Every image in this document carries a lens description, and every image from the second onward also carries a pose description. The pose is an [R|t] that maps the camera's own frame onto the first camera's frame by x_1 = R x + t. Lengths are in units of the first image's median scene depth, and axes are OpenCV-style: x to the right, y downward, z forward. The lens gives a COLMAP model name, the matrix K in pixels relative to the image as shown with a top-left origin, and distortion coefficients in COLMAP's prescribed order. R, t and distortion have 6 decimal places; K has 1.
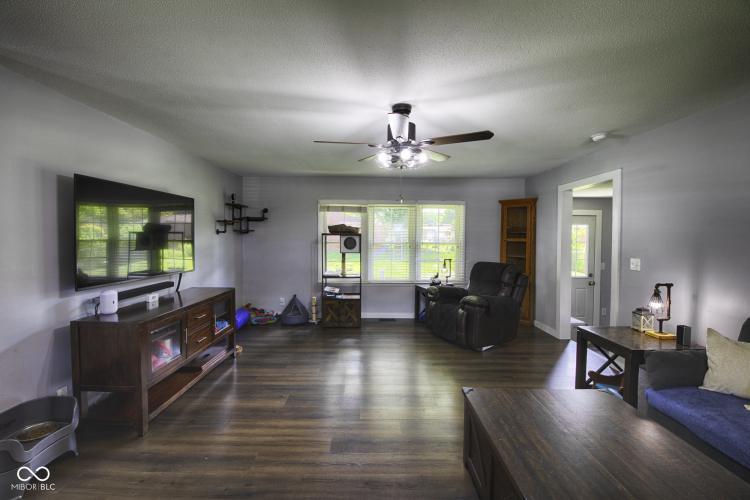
lens RADIAL K [[319.8, 0, 372.6], [0, 319.8, 247.5], [0, 0, 1]] dist [-0.013783, -0.003528]
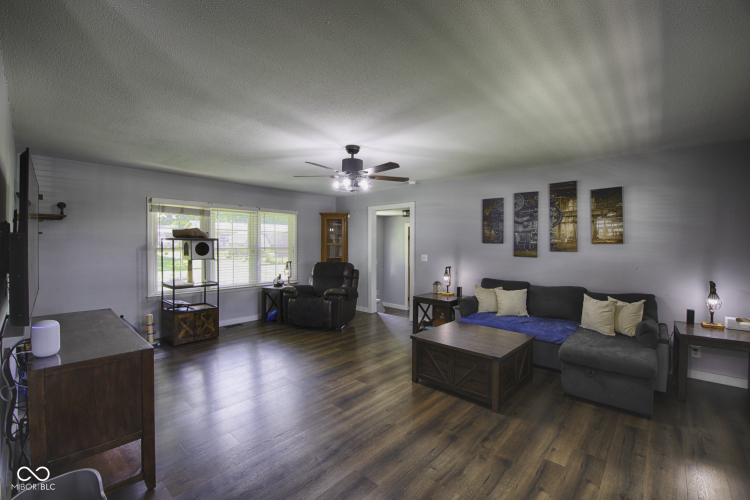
lens RADIAL K [[319.8, 0, 373.8], [0, 319.8, 245.1], [0, 0, 1]] dist [-0.013783, -0.003528]
pose [[0.673519, -0.006605, 0.739140, -0.406452], [0.021713, 0.999705, -0.010852, -0.003318], [-0.738850, 0.023358, 0.673464, 0.010090]]
